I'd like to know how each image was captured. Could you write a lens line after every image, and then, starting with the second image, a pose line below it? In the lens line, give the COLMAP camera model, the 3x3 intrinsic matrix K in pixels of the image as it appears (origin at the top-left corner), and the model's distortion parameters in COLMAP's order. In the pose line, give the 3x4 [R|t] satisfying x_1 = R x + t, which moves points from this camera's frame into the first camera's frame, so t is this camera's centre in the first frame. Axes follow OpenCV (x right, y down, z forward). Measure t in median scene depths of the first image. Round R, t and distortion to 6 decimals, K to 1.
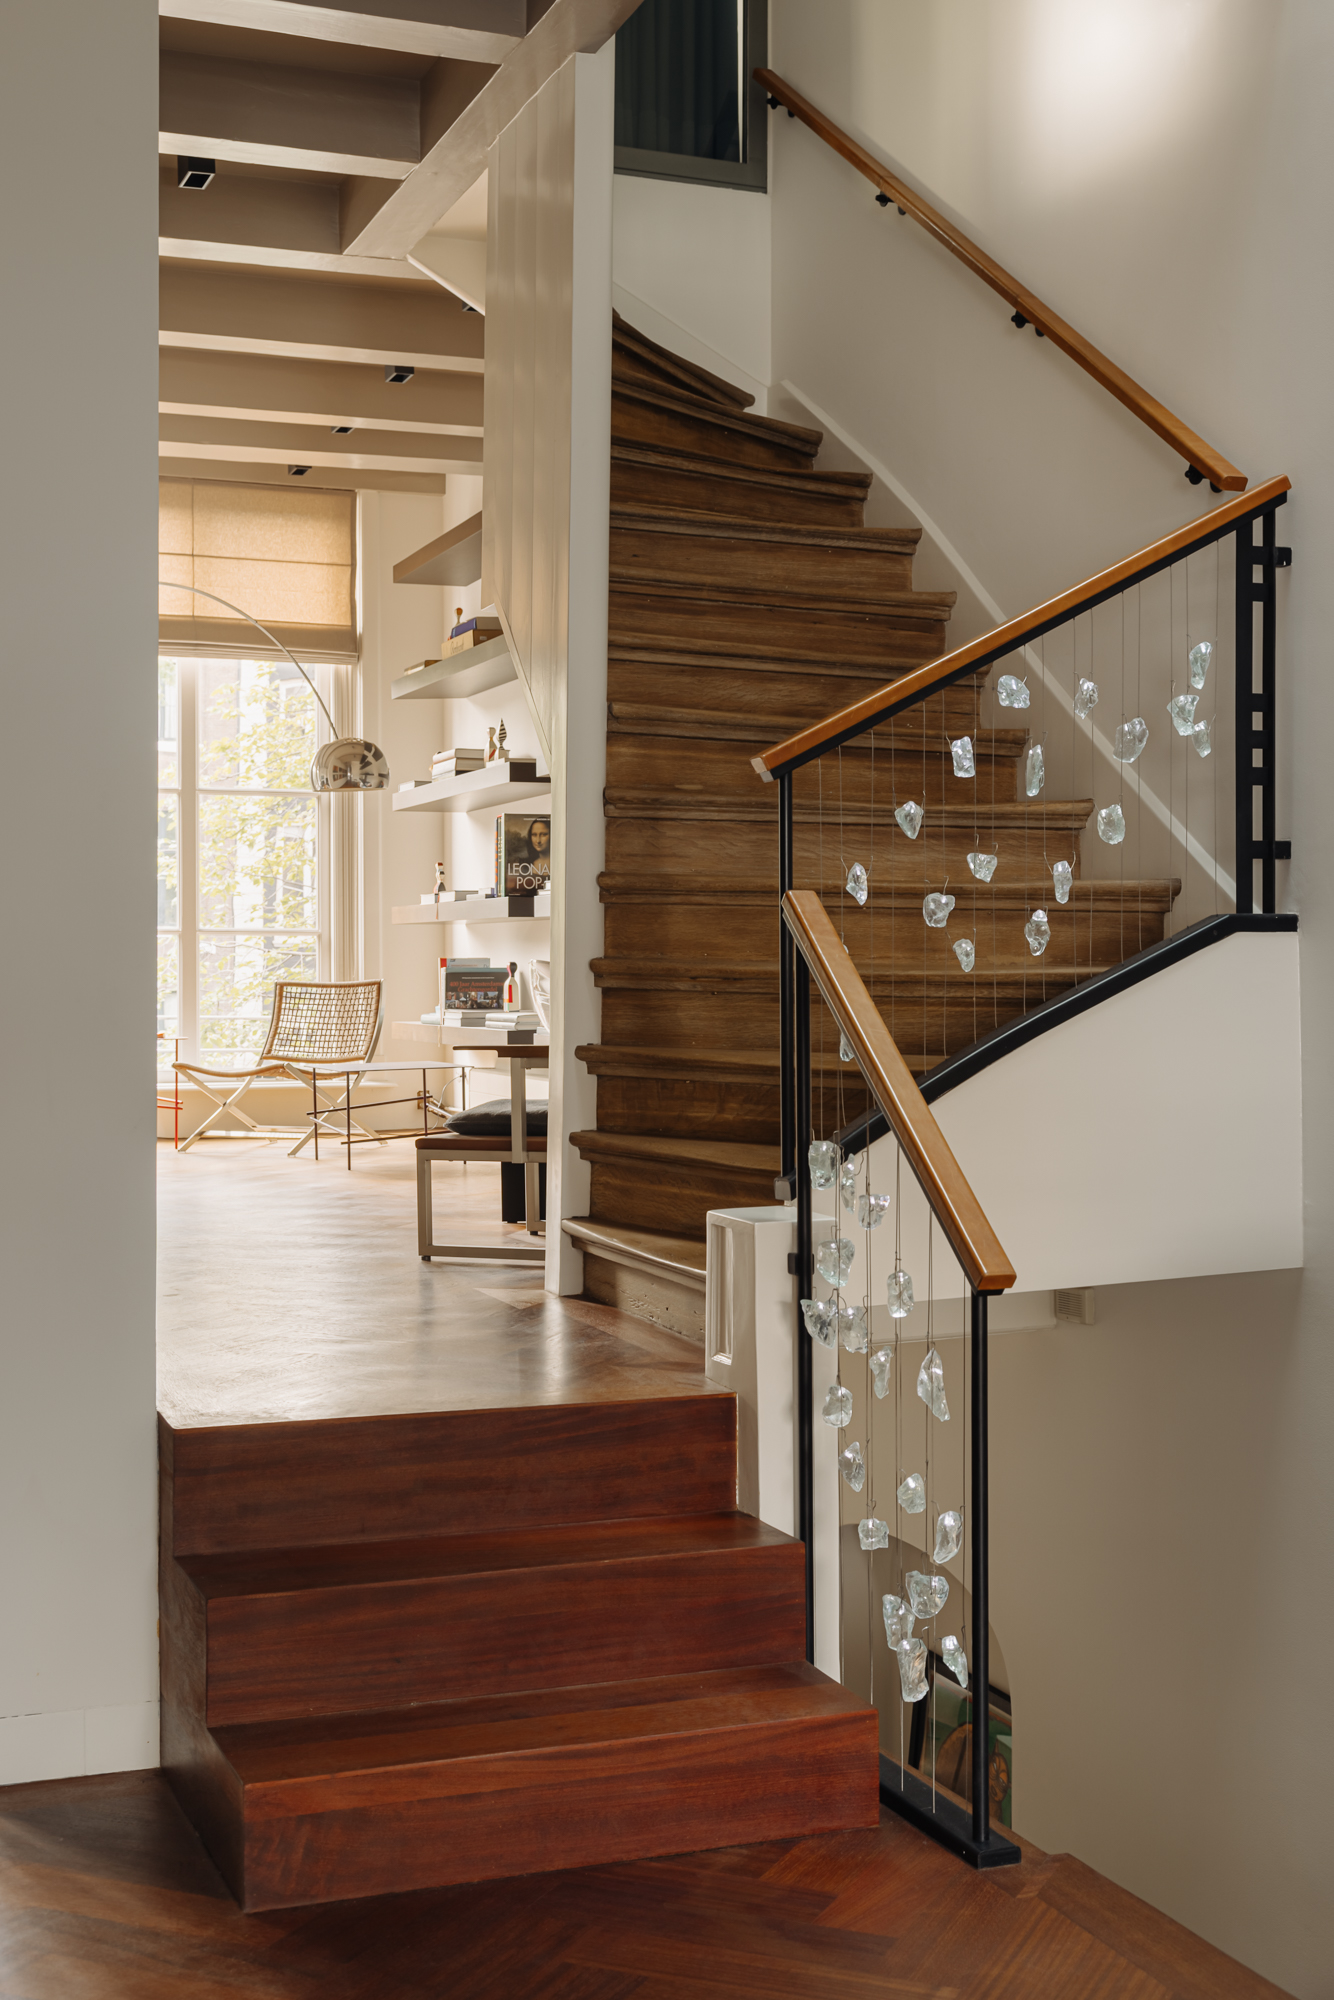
lens RADIAL K [[2456.7, 0, 667.0], [0, 2456.7, 1000.0], [0, 0, 1]] dist [-0.007856, -0.001998]
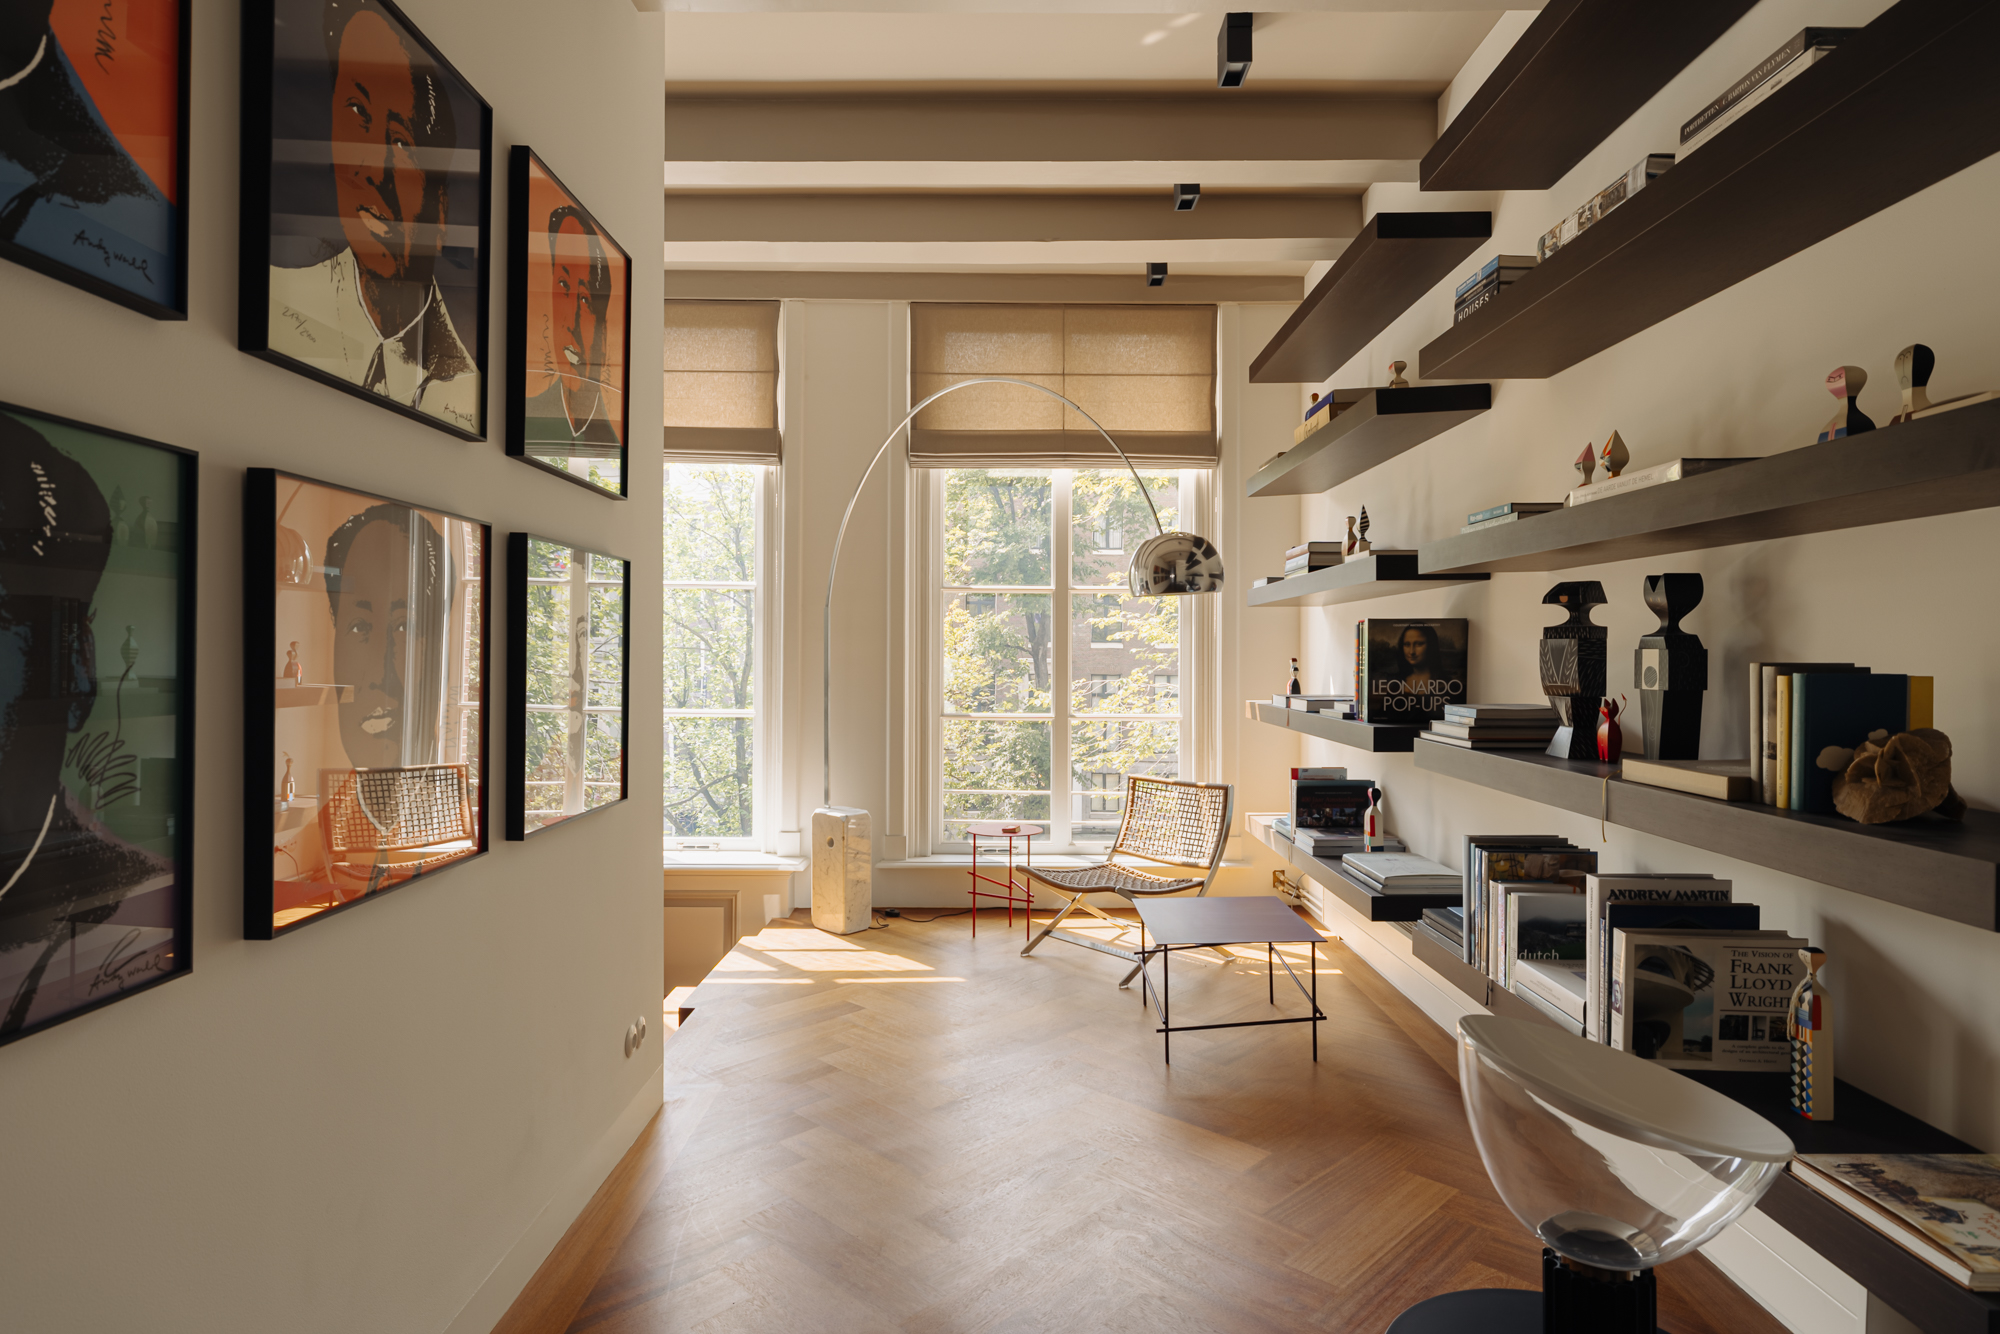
lens RADIAL K [[1115.1, 0, 1000.0], [0, 1115.1, 667.0], [0, 0, 1]] dist [0.041684, 0.000007]
pose [[0.933342, 0.004996, -0.358953, -0.044751], [-0.005774, 0.999983, -0.001097, -0.056340], [0.358941, 0.003097, 0.933355, 0.585053]]
